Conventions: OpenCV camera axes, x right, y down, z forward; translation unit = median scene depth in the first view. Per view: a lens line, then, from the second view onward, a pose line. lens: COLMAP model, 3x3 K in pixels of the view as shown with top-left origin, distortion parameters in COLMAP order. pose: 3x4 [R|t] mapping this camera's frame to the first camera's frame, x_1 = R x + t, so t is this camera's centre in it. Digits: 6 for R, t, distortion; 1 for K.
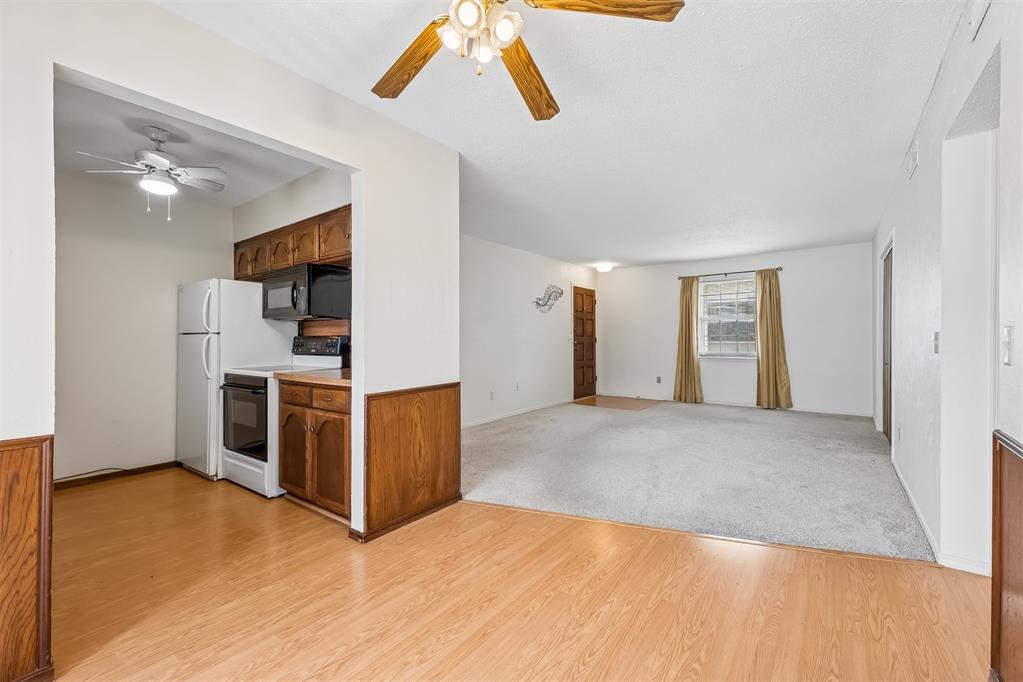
lens RADIAL K [[431.8, 0, 508.9], [0, 431.8, 335.5], [0, 0, 1]] dist [0.004055, -0.000190]
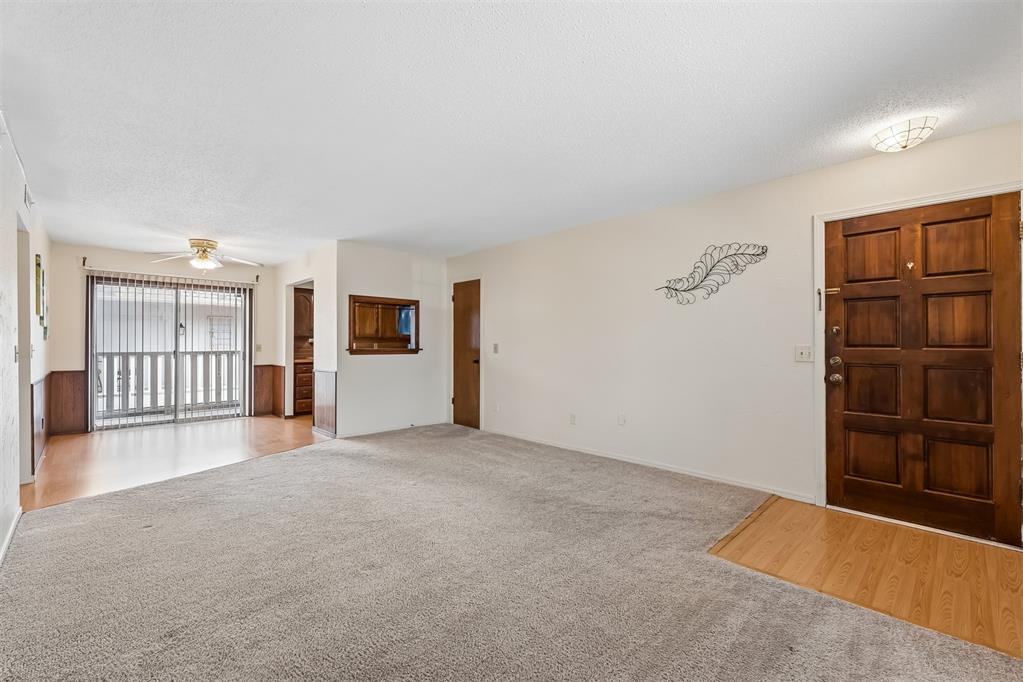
lens RADIAL K [[431.8, 0, 507.8], [0, 431.8, 342.3], [0, 0, 1]] dist [0.004055, -0.000190]
pose [[-0.151694, 0.002225, -0.988425, 1.143465], [0.004317, 0.999989, 0.001589, -0.007678], [0.988418, -0.004026, -0.151702, 1.476130]]
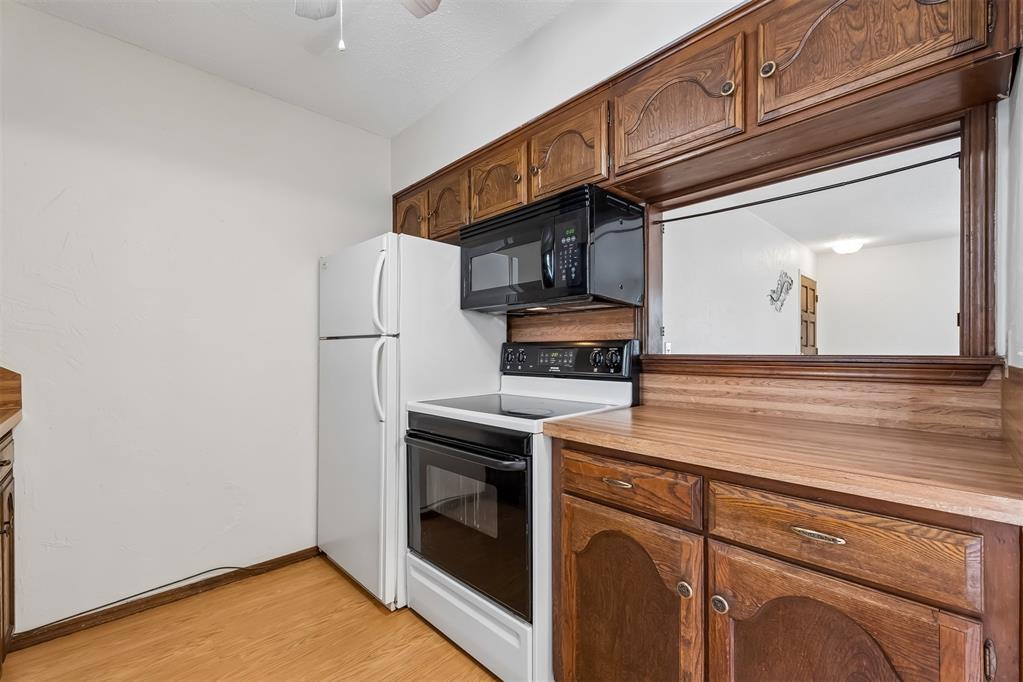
lens RADIAL K [[431.8, 0, 512.0], [0, 431.8, 351.0], [0, 0, 1]] dist [0.004055, -0.000190]
pose [[0.987470, 0.001914, -0.157798, -0.392832], [-0.000297, 0.999947, 0.010265, 0.006826], [0.157810, -0.010090, 0.987418, 0.435799]]
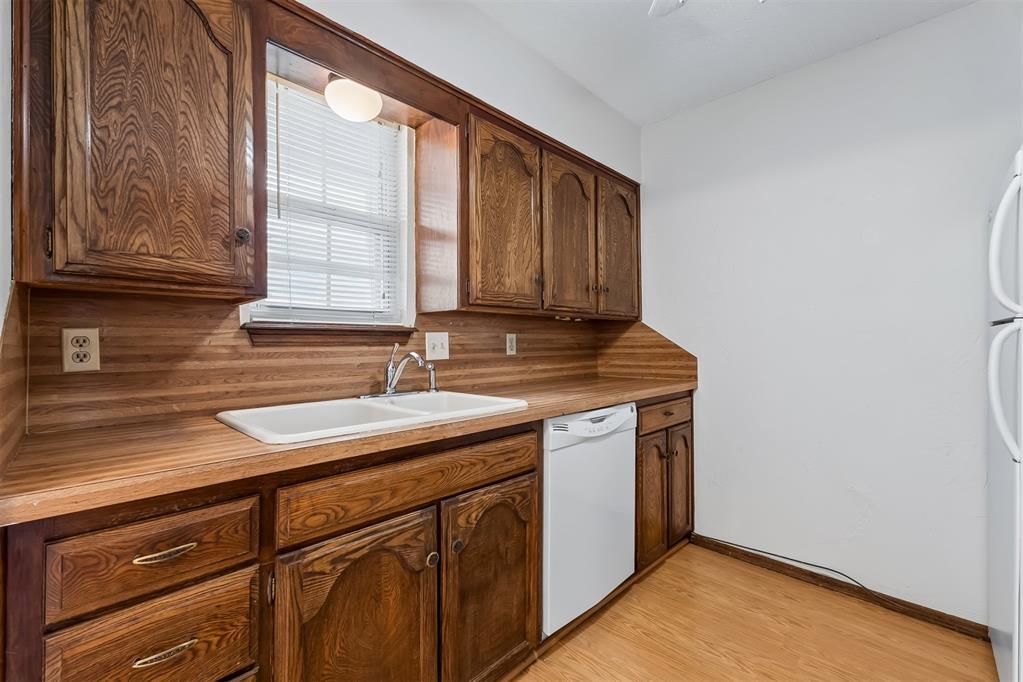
lens RADIAL K [[431.8, 0, 507.0], [0, 431.8, 336.8], [0, 0, 1]] dist [0.004055, -0.000190]
pose [[-0.129443, -0.006585, -0.991565, -0.285337], [0.010206, 0.999916, -0.007973, 0.006156], [0.991534, -0.011152, -0.129365, 0.583398]]
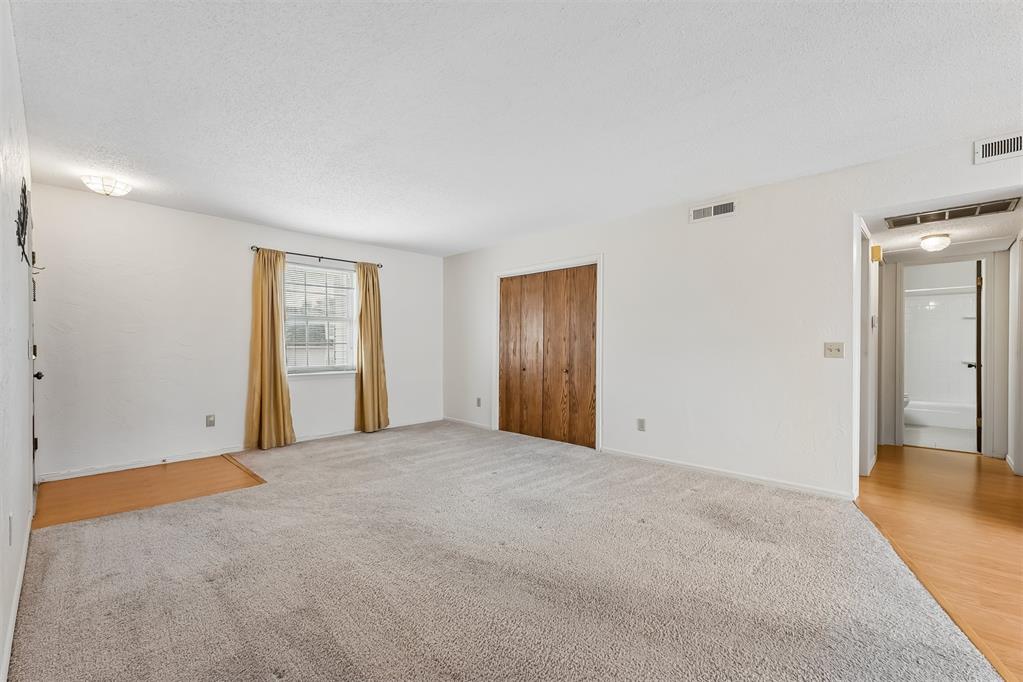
lens RADIAL K [[431.8, 0, 503.0], [0, 431.8, 351.1], [0, 0, 1]] dist [0.004055, -0.000190]
pose [[0.121000, -0.007814, 0.992622, -0.319493], [-0.007529, 0.999933, 0.008790, 0.008174], [-0.992624, -0.008537, 0.120933, 1.077068]]
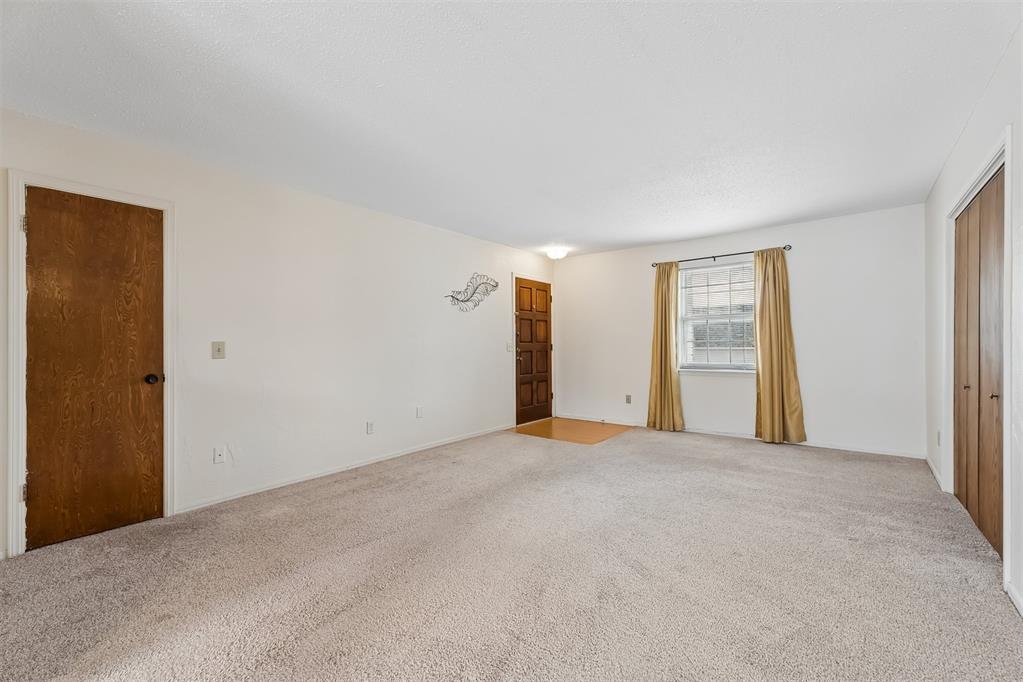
lens RADIAL K [[431.8, 0, 508.9], [0, 431.8, 341.3], [0, 0, 1]] dist [0.004055, -0.000190]
pose [[0.999718, -0.003034, -0.023532, 0.298951], [0.003013, 0.999995, -0.000906, 0.000362], [0.023535, 0.000835, 0.999723, 0.451698]]
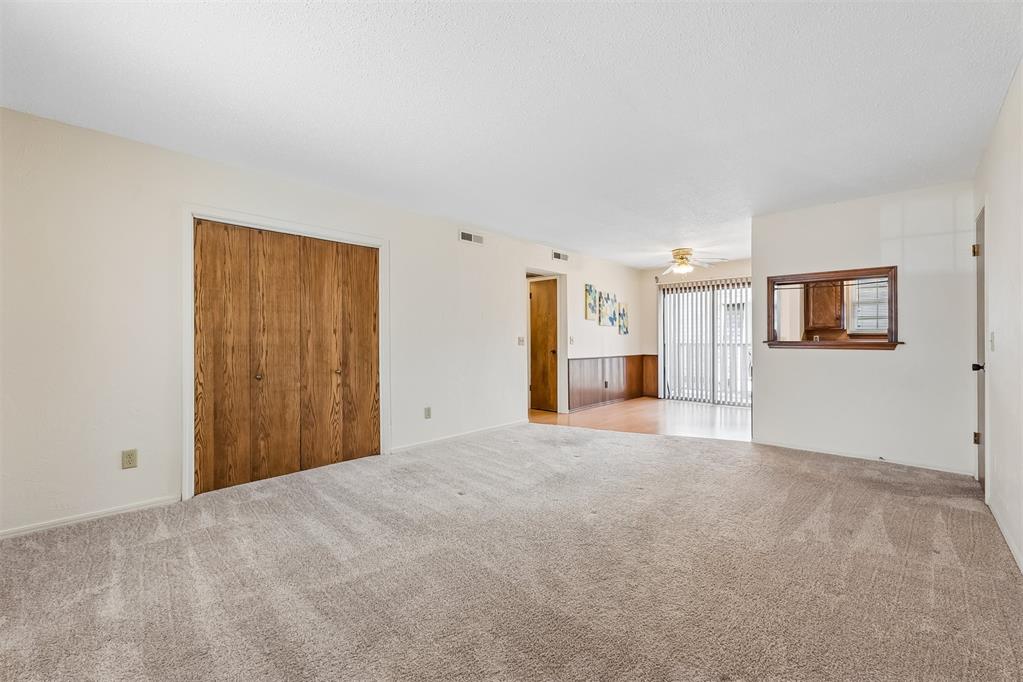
lens RADIAL K [[431.8, 0, 510.3], [0, 431.8, 337.6], [0, 0, 1]] dist [0.004055, -0.000190]
pose [[-0.995160, 0.007079, 0.098013, 0.449092], [0.006437, 0.999956, -0.006861, 0.006896], [-0.098057, -0.006197, -0.995161, 1.984703]]
